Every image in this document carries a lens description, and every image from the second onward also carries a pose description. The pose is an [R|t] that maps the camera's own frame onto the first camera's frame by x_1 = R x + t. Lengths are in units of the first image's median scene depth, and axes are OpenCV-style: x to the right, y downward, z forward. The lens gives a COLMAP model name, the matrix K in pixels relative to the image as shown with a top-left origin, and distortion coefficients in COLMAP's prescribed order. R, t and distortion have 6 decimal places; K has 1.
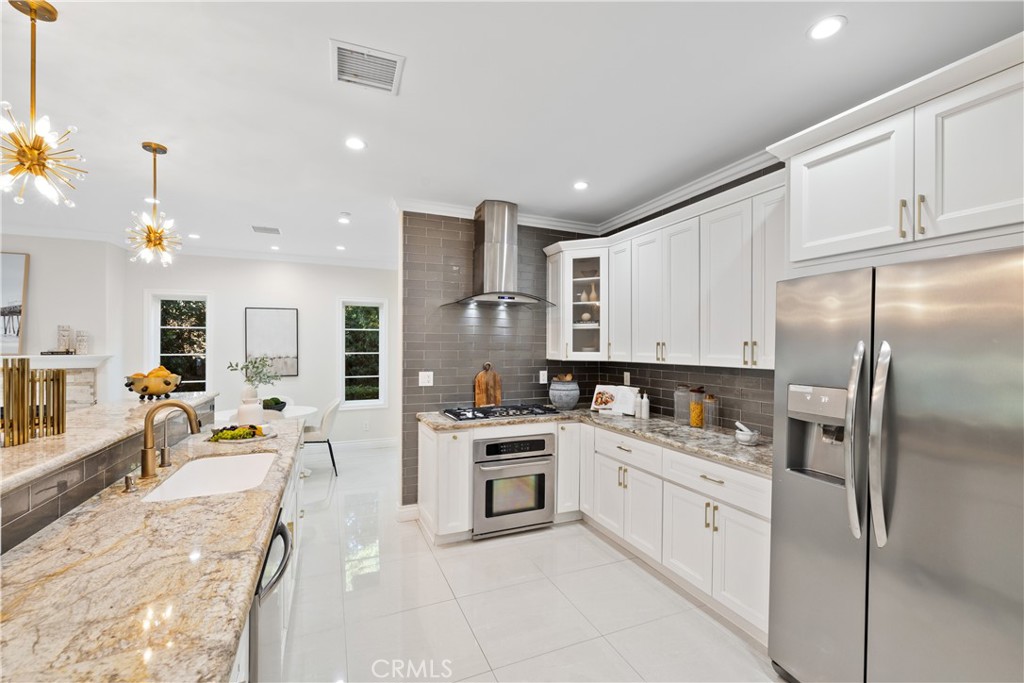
lens RADIAL K [[429.1, 0, 517.5], [0, 429.1, 343.8], [0, 0, 1]] dist [0.001521, -0.000951]
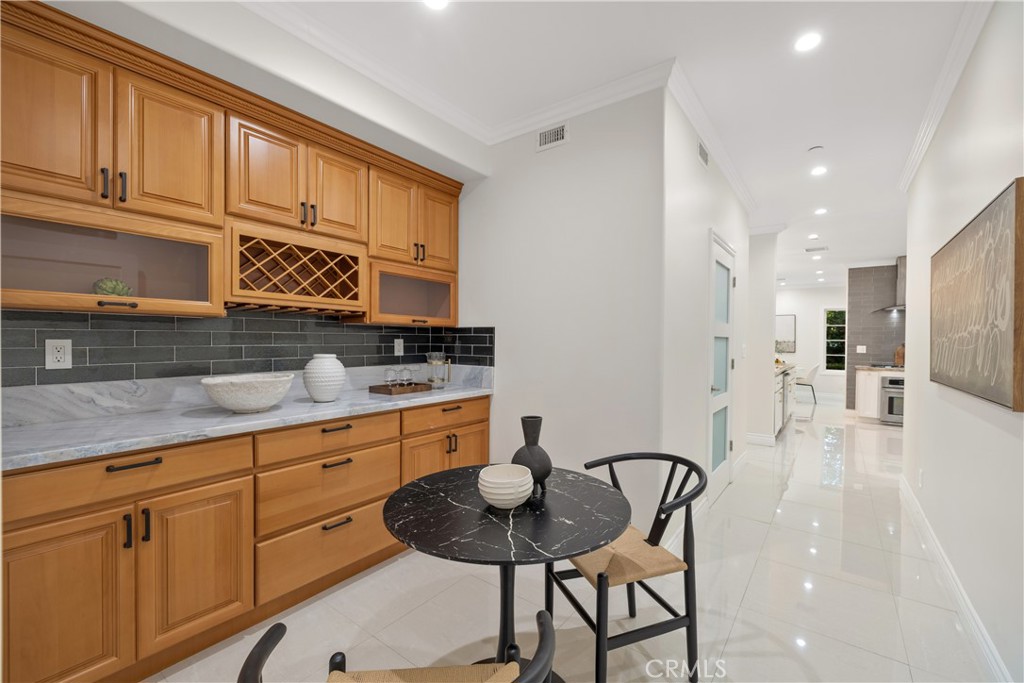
lens RADIAL K [[429.1, 0, 511.7], [0, 429.1, 342.5], [0, 0, 1]] dist [0.001521, -0.000951]
pose [[0.485866, 0.008183, -0.873995, 0.764929], [-0.007172, 0.999960, 0.005375, 0.051081], [0.874004, 0.003657, 0.485905, -1.443273]]
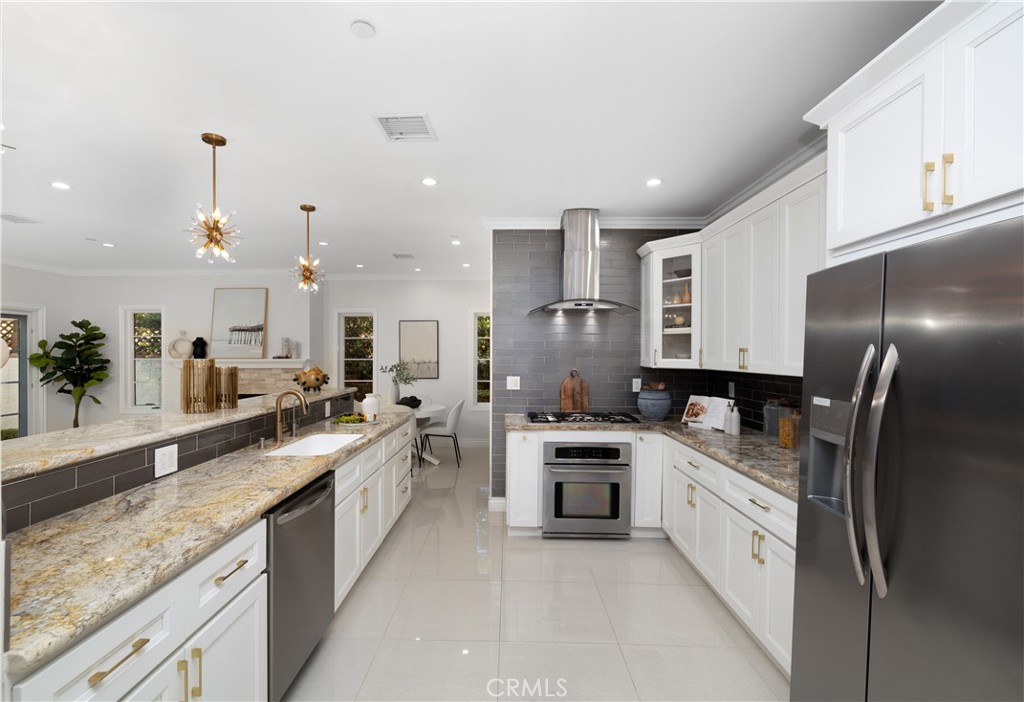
lens RADIAL K [[444.3, 0, 500.9], [0, 444.3, 352.9], [0, 0, 1]] dist [0.001925, -0.000856]
pose [[0.908237, 0.000627, -0.418456, 0.228136], [0.000655, 0.999996, 0.002920, 0.003046], [0.418456, -0.002927, 0.908233, -0.025764]]
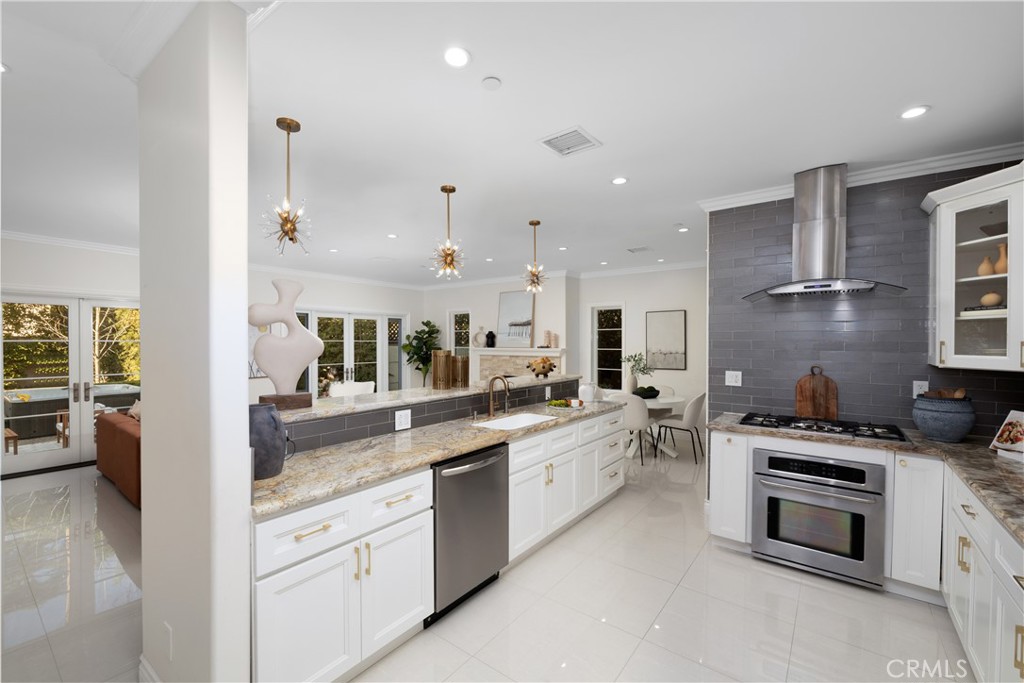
lens RADIAL K [[429.1, 0, 512.3], [0, 429.1, 342.7], [0, 0, 1]] dist [0.001521, -0.000951]
pose [[0.487014, 0.002932, -0.873390, 0.396574], [0.003435, 0.999980, 0.005272, -0.005899], [0.873388, -0.005568, 0.486994, 0.092306]]
